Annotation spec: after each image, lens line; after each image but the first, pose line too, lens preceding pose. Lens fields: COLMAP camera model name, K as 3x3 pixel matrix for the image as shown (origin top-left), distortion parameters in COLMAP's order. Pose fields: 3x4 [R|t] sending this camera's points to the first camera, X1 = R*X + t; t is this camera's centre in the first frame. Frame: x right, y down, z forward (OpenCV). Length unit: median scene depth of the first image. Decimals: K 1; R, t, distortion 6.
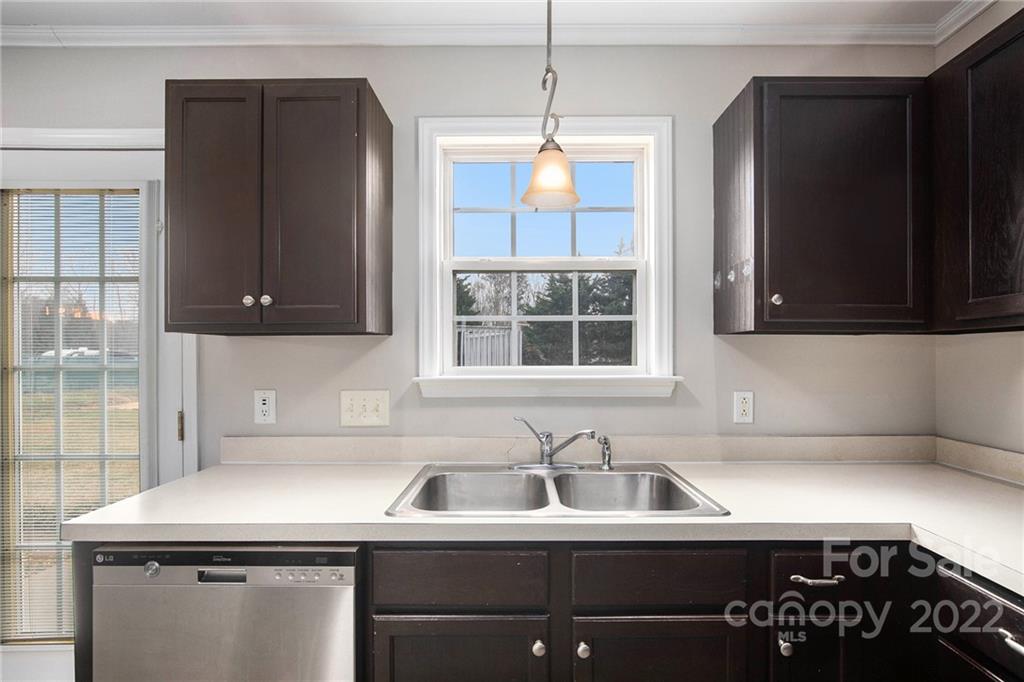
lens RADIAL K [[464.6, 0, 513.3], [0, 464.6, 348.7], [0, 0, 1]] dist [0.000958, 0.000142]
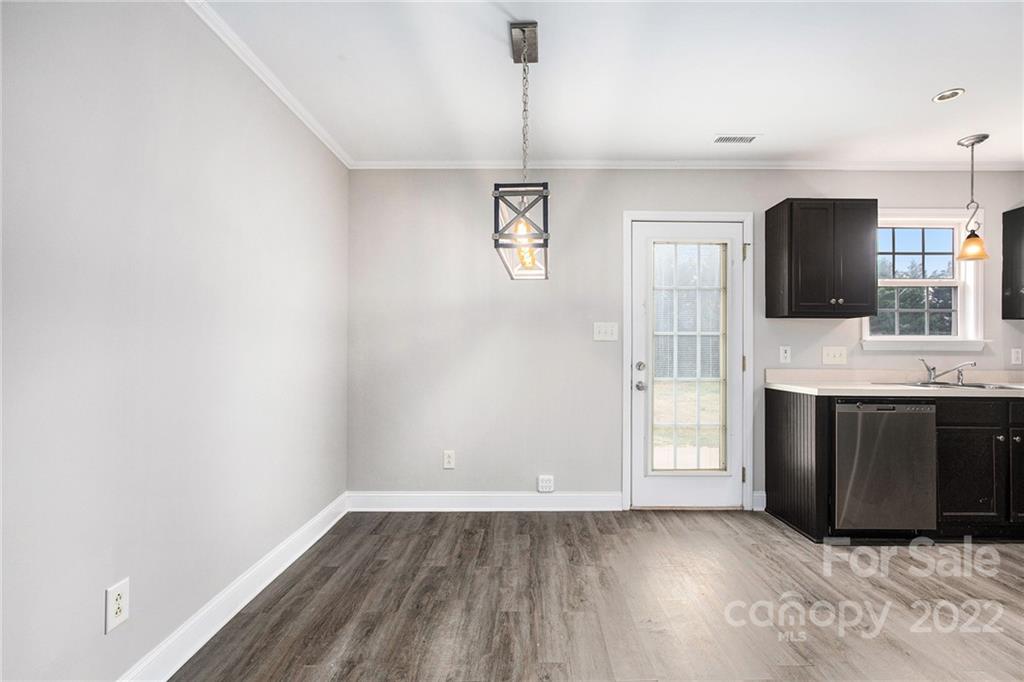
lens RADIAL K [[495.7, 0, 537.9], [0, 495.7, 340.5], [0, 0, 1]] dist [0.000026, -0.000295]
pose [[0.999620, 0.005037, 0.027091, -1.629982], [-0.004956, 0.999983, -0.003048, 0.078424], [-0.027106, 0.002912, 0.999628, -1.061438]]
